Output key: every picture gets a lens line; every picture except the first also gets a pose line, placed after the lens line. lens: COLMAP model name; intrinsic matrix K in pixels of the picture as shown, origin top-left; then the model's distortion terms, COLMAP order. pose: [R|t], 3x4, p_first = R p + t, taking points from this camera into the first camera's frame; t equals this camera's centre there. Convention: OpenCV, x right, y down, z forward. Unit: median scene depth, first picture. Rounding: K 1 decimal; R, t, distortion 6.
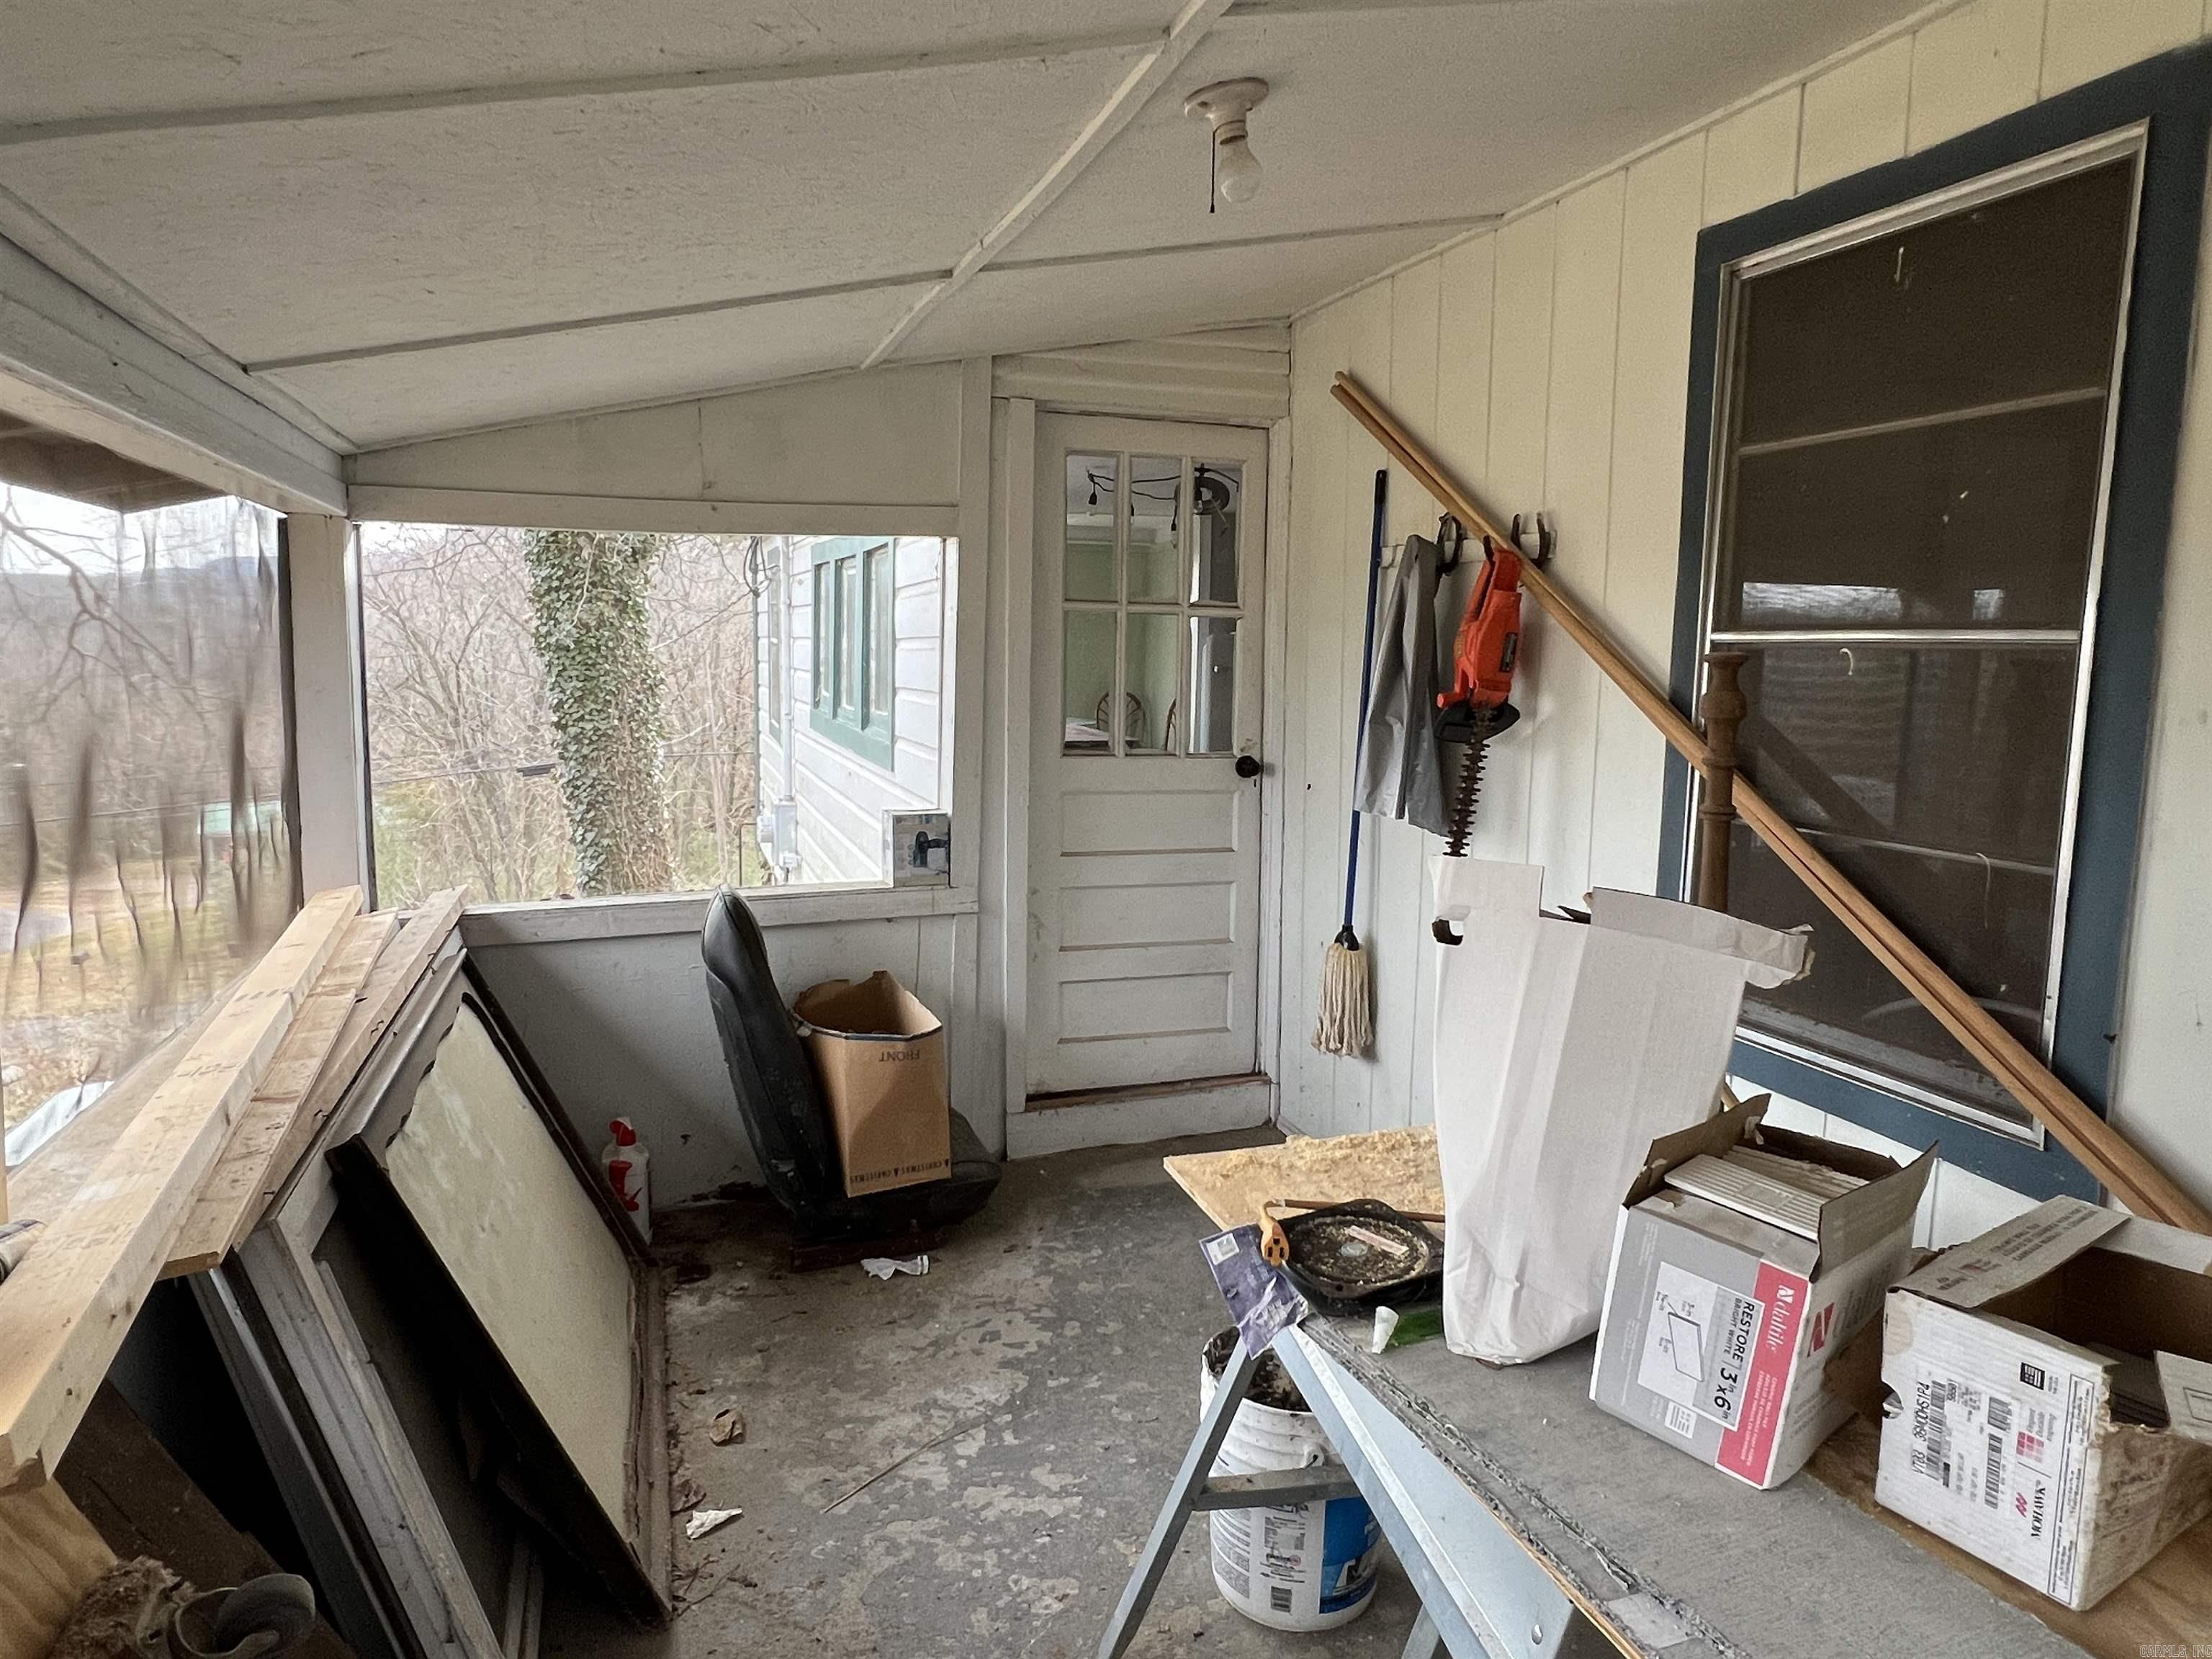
lens RADIAL K [[1339.3, 0, 1112.1], [0, 1339.3, 819.7], [0, 0, 1]] dist [0.003517, -0.000448]
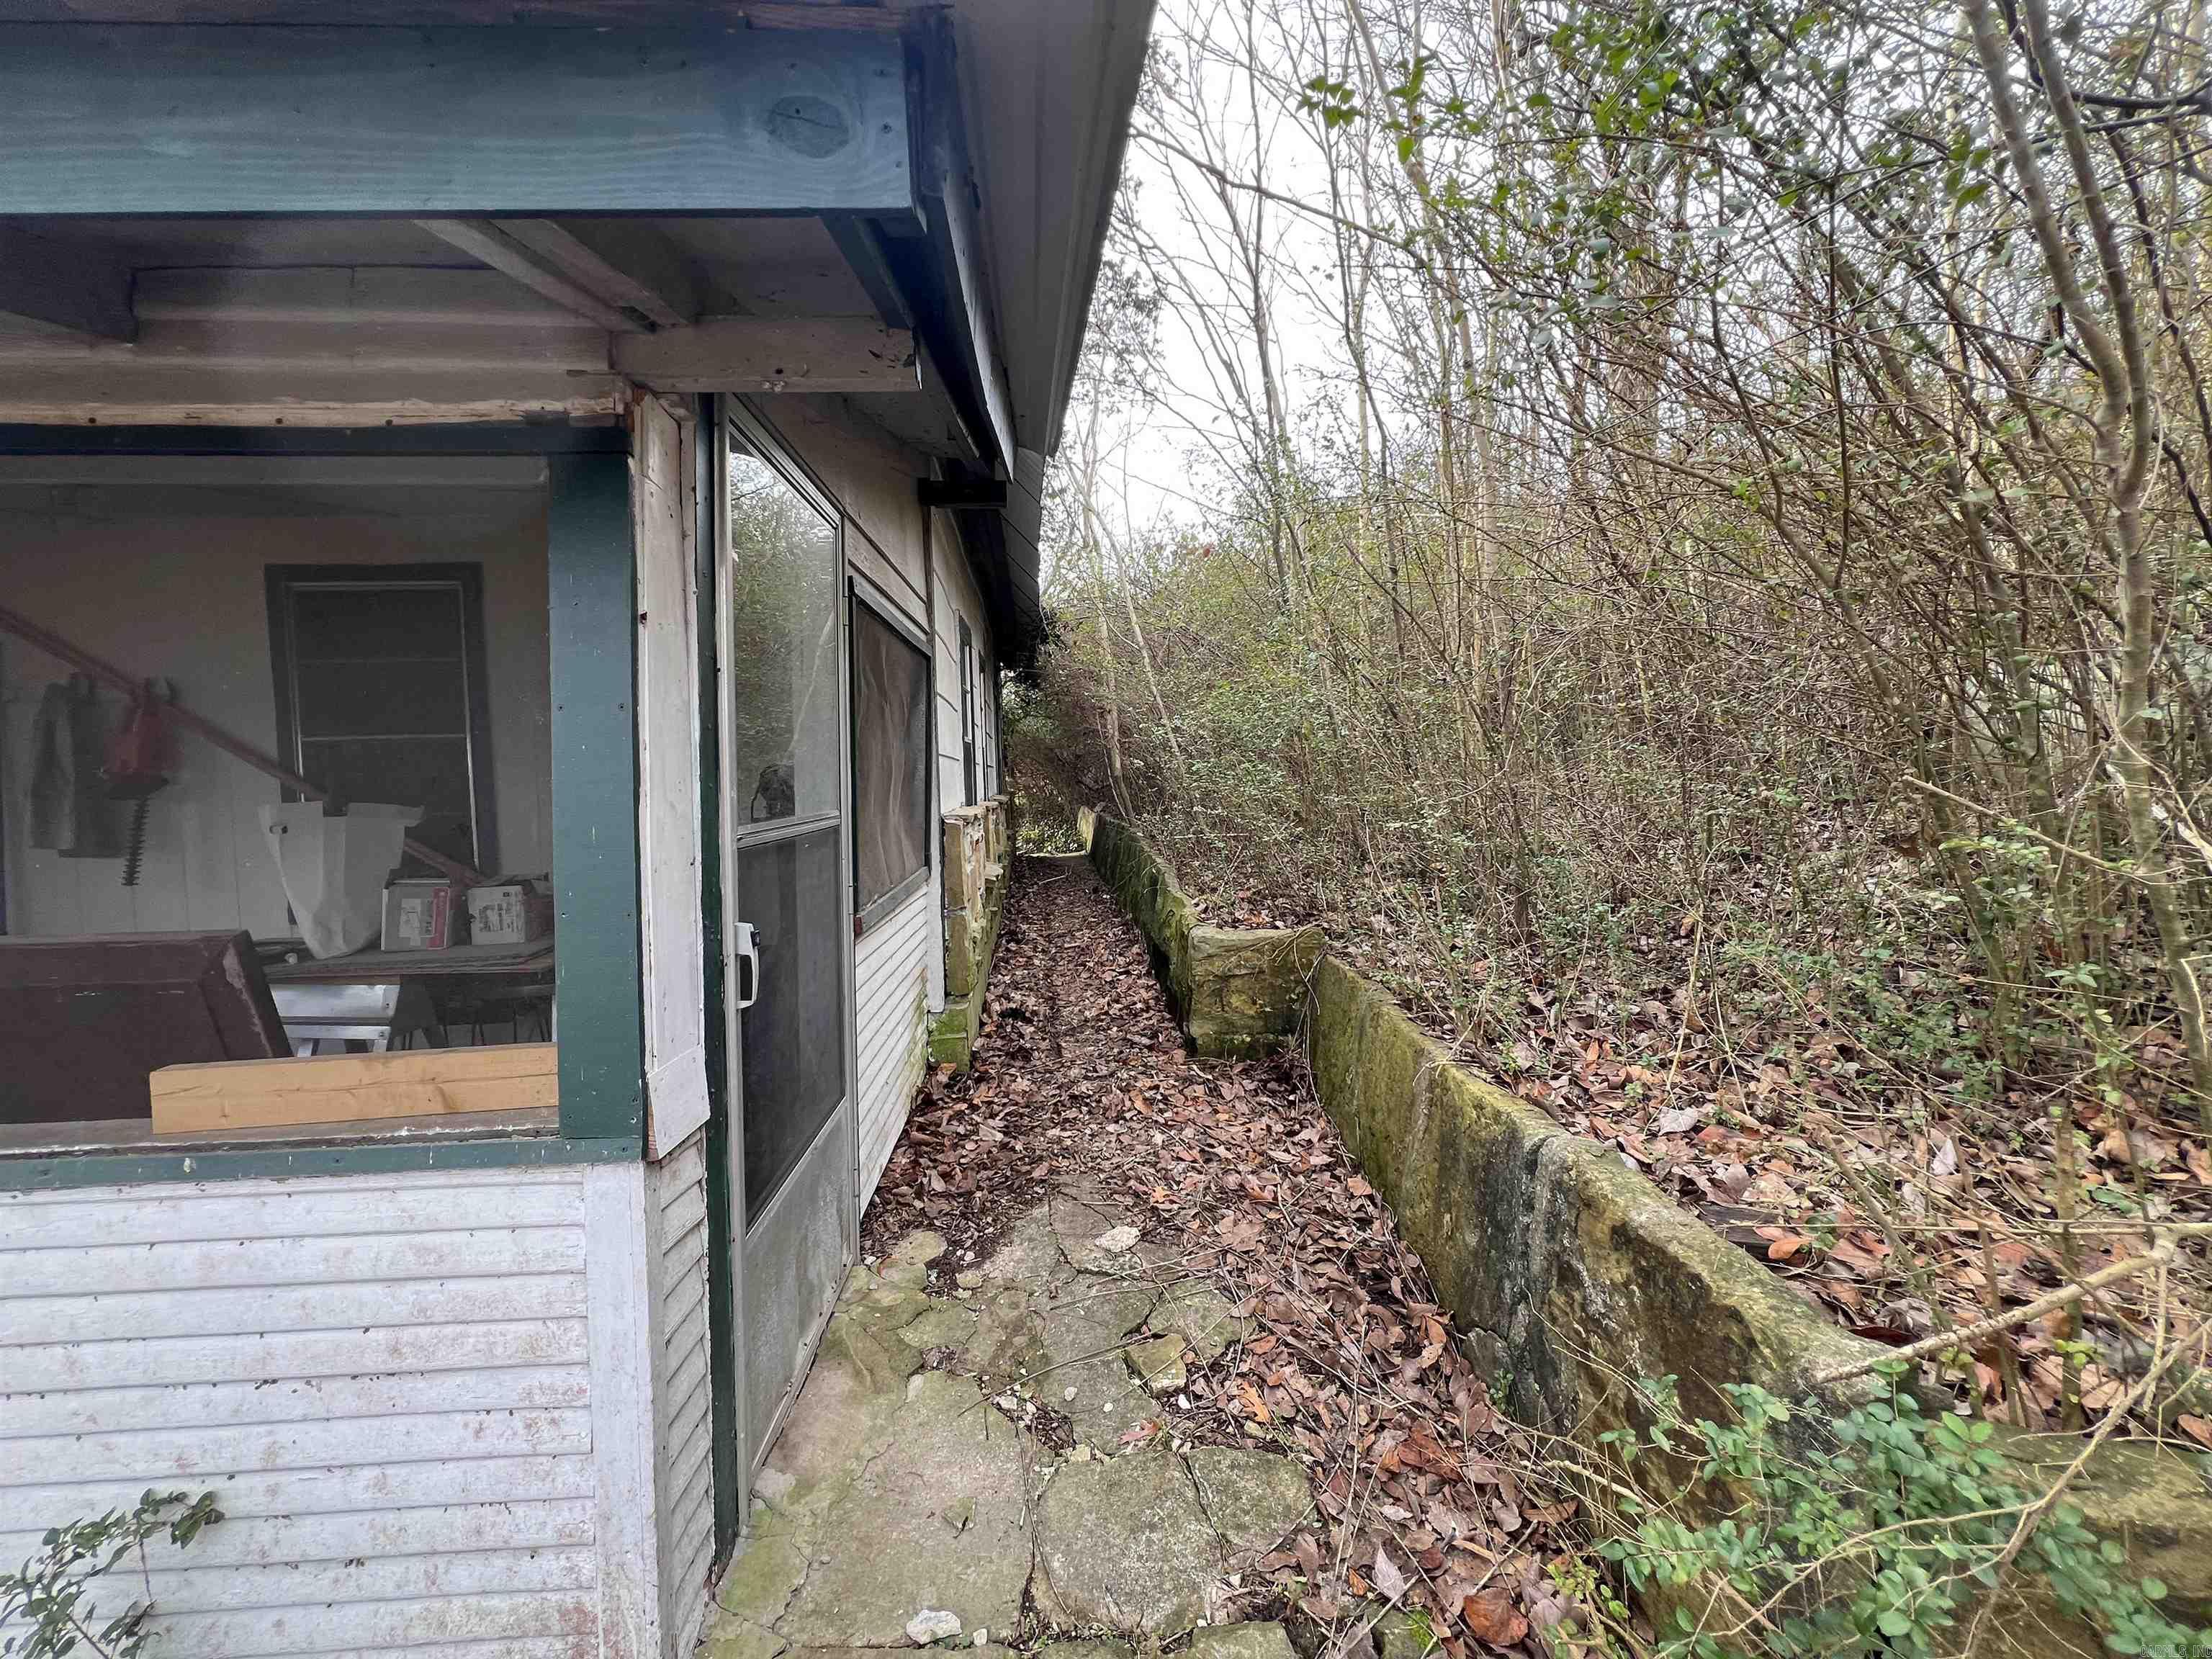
lens RADIAL K [[895.1, 0, 1106.0], [0, 895.1, 829.5], [0, 0, 1]] dist [-0.000241, -0.000120]
pose [[0.265795, -0.074107, 0.961177, -0.799719], [0.146926, 0.988507, 0.035584, 0.195513], [-0.952767, 0.131764, 0.273628, -0.853981]]
